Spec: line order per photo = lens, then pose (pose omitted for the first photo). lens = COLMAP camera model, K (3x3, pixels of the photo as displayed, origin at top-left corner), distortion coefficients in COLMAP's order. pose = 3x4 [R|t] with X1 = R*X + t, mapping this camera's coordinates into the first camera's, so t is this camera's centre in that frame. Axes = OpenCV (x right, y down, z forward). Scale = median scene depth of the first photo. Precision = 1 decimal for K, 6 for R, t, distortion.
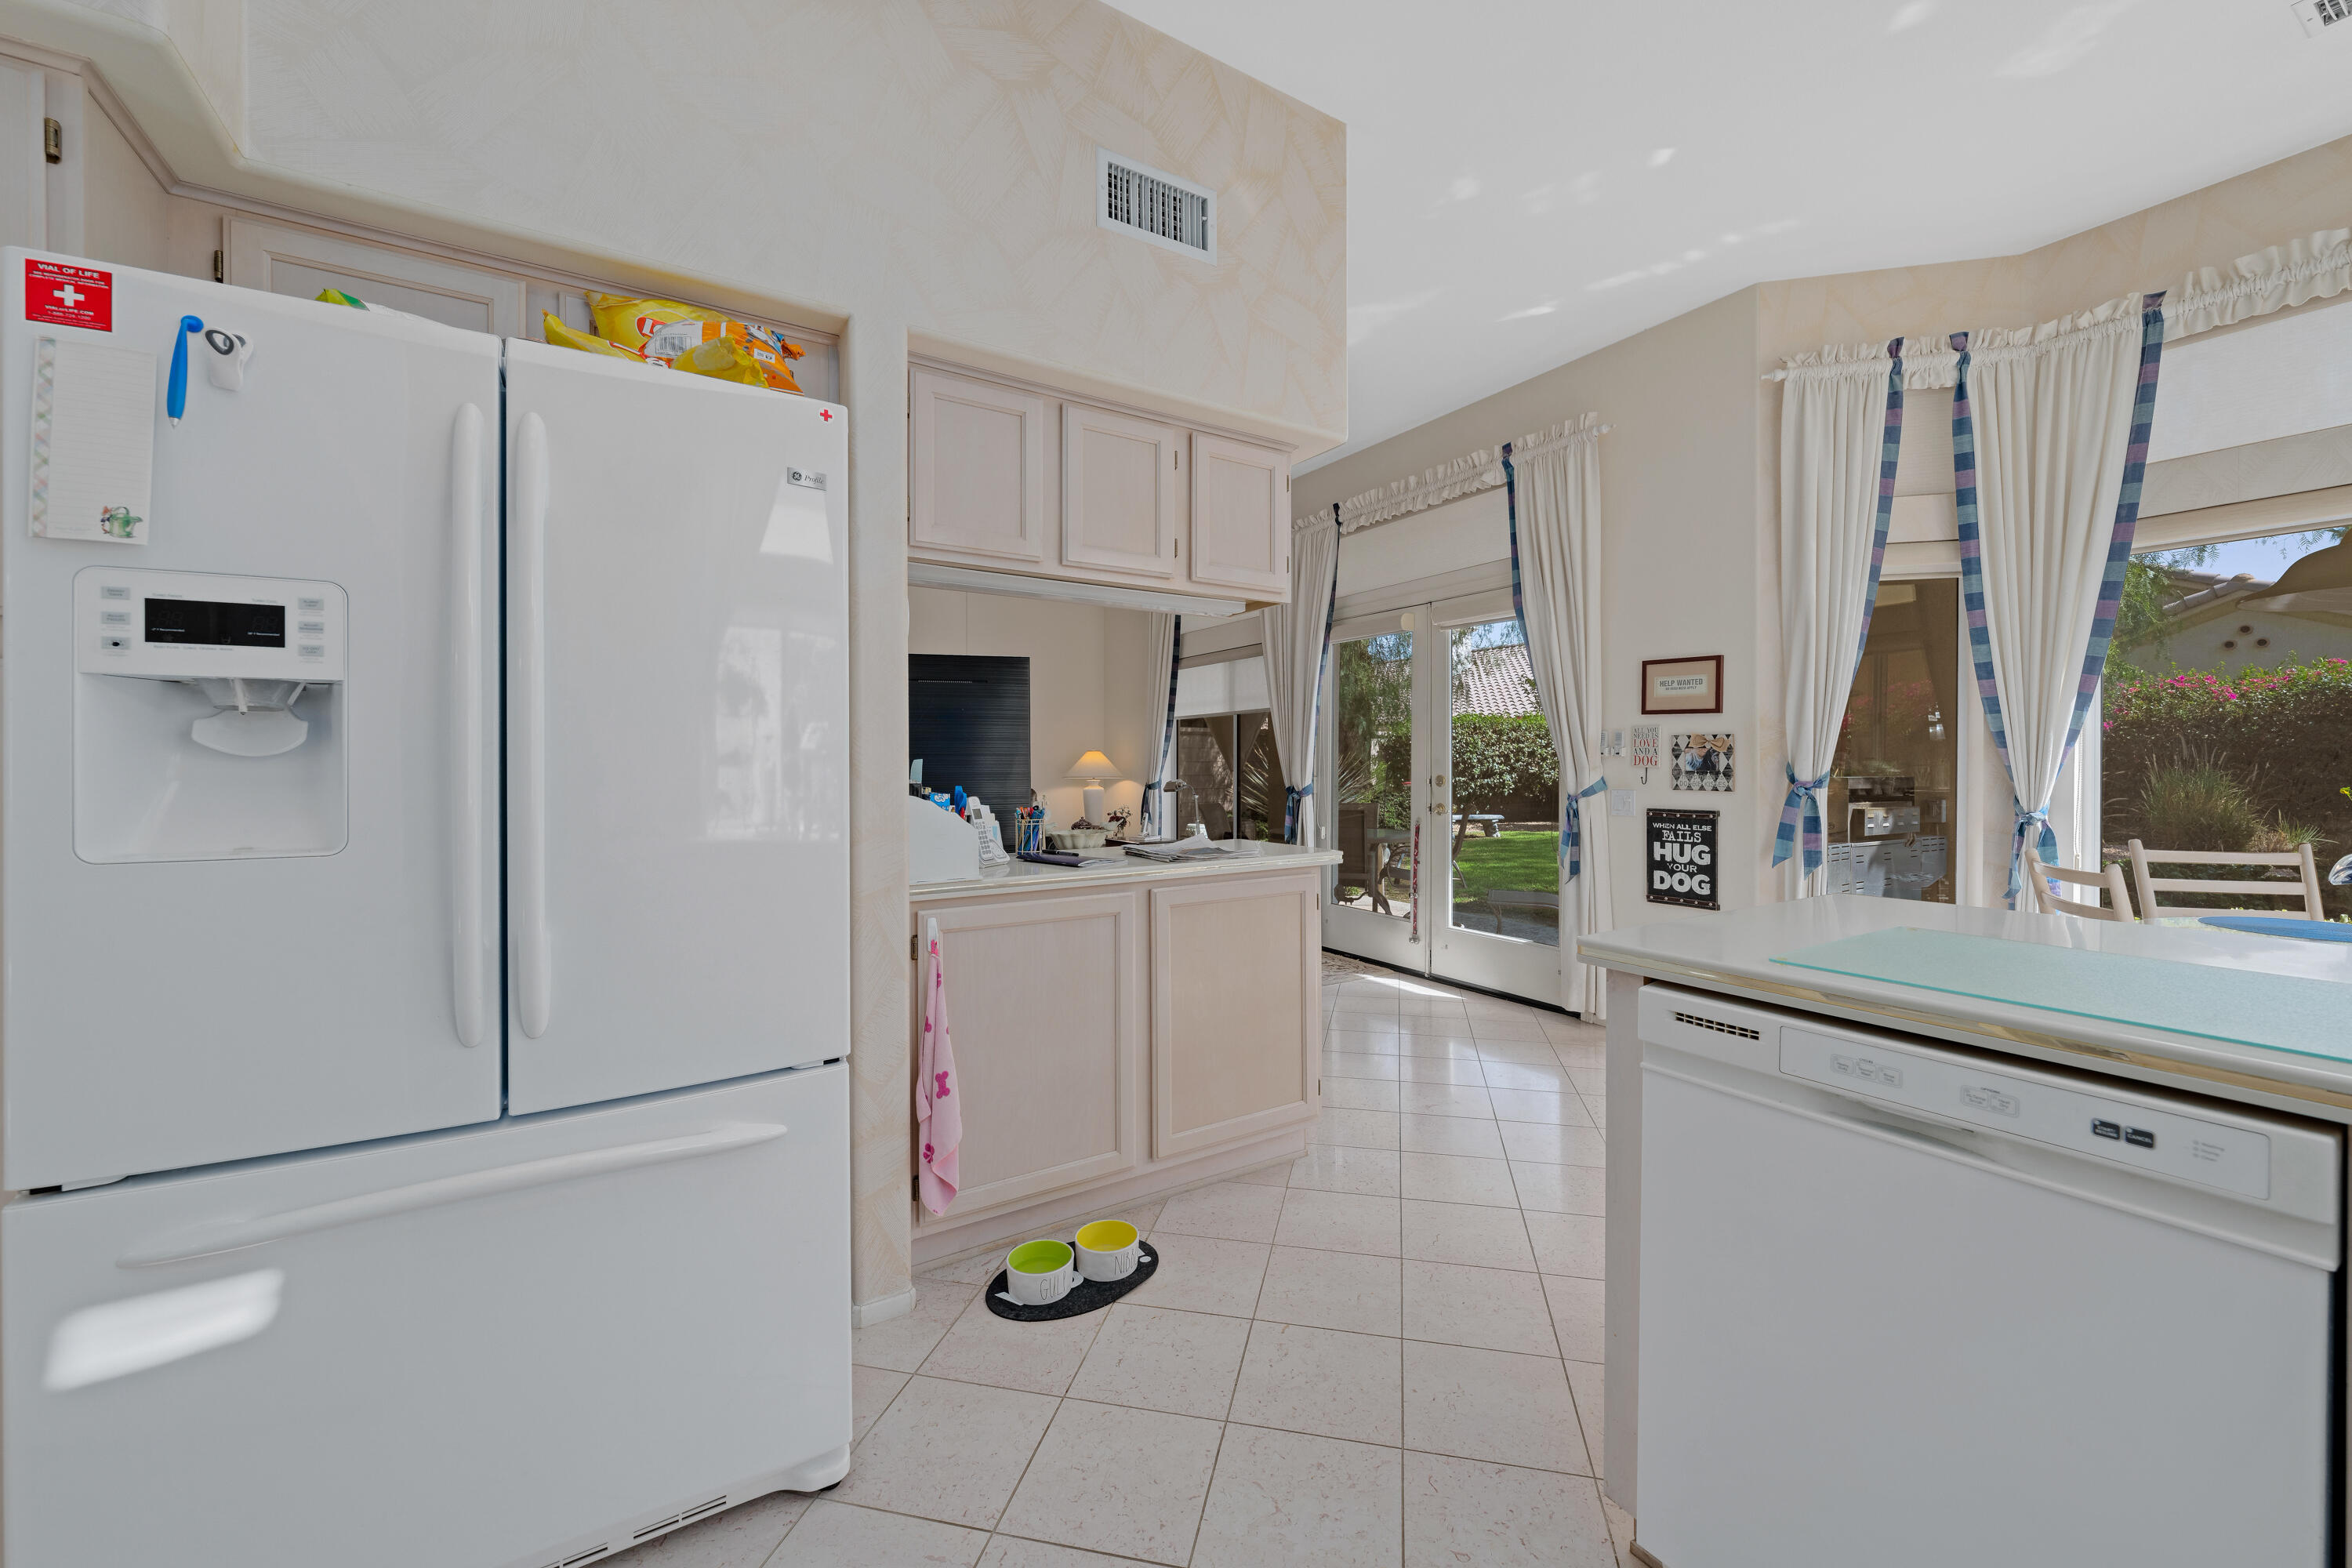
lens RADIAL K [[900.4, 0, 1185.3], [0, 900.4, 767.0], [0, 0, 1]] dist [-0.000367, 0.000001]
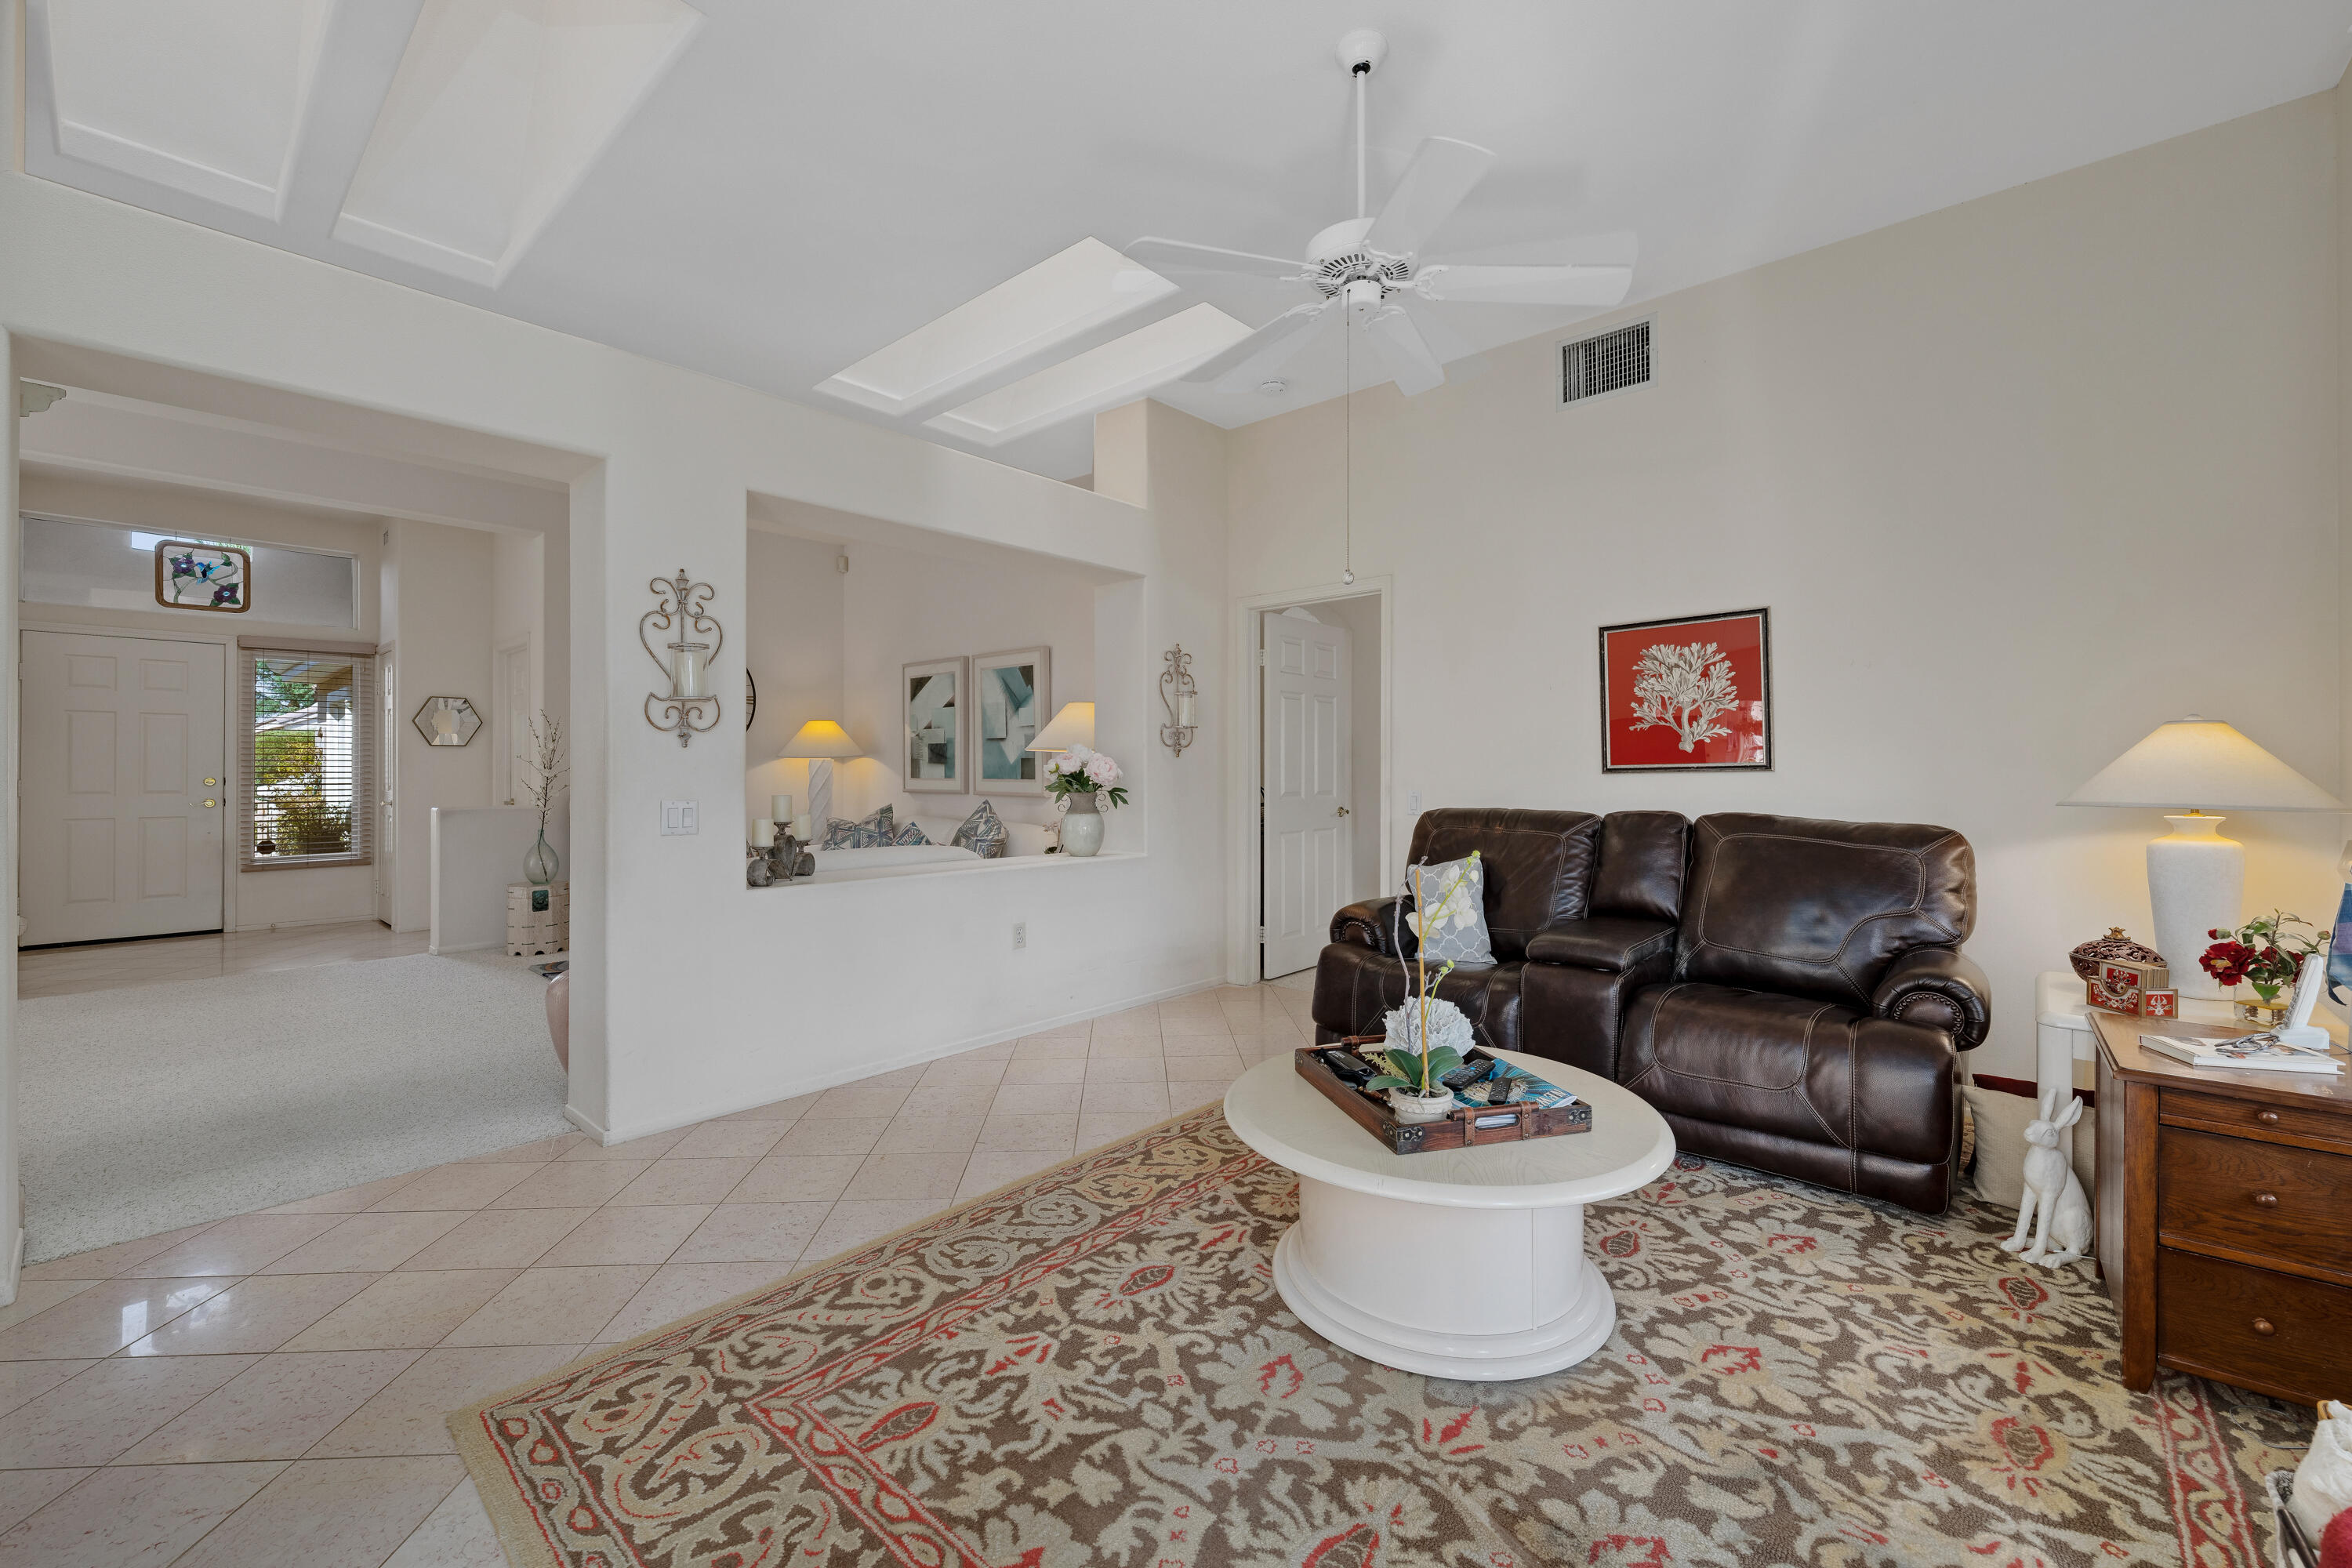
lens RADIAL K [[955.1, 0, 1182.7], [0, 955.1, 766.7], [0, 0, 1]] dist [-0.000048, 0.000133]
pose [[0.272736, -0.002557, -0.962086, 0.131267], [-0.006714, 0.999967, -0.004561, 0.001253], [0.962065, 0.007703, 0.272710, 0.626637]]
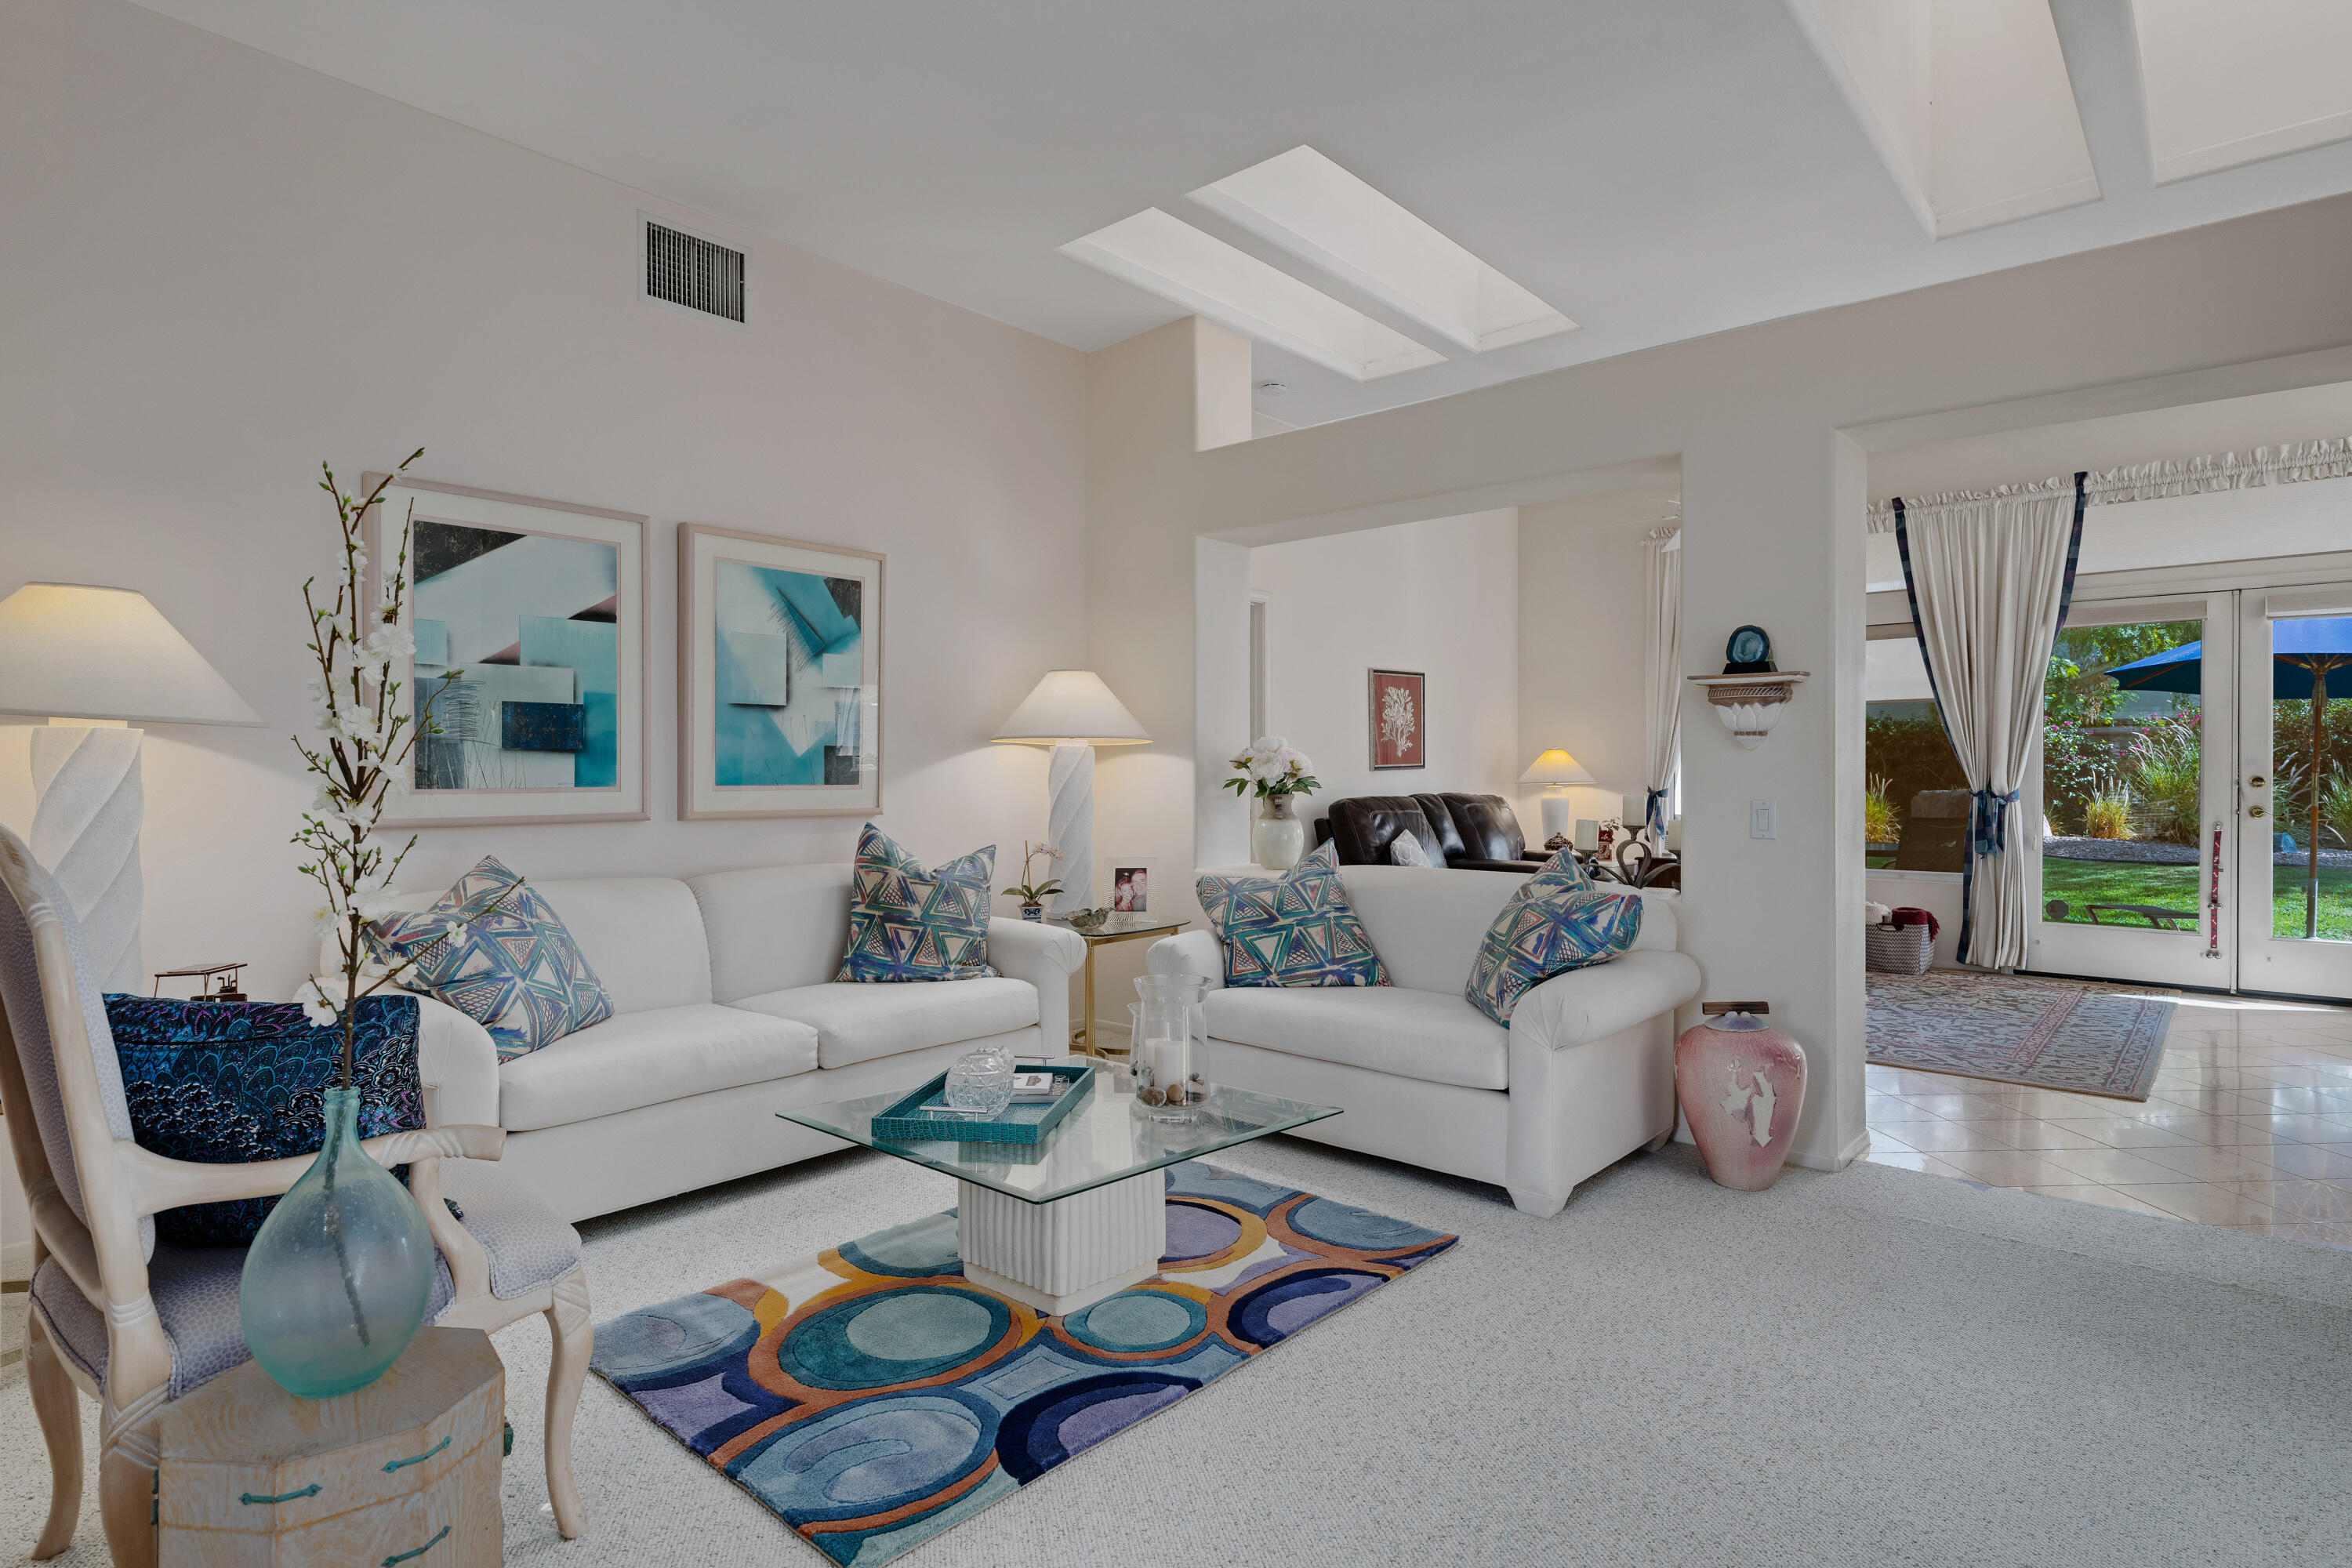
lens RADIAL K [[1221.5, 0, 1186.5], [0, 1221.5, 775.9], [0, 0, 1]] dist [0.001480, -0.000022]
pose [[0.958715, -0.000989, 0.284366, -0.782160], [0.001303, 0.999999, -0.000915, 0.006464], [-0.284365, 0.001248, 0.958715, 0.068327]]
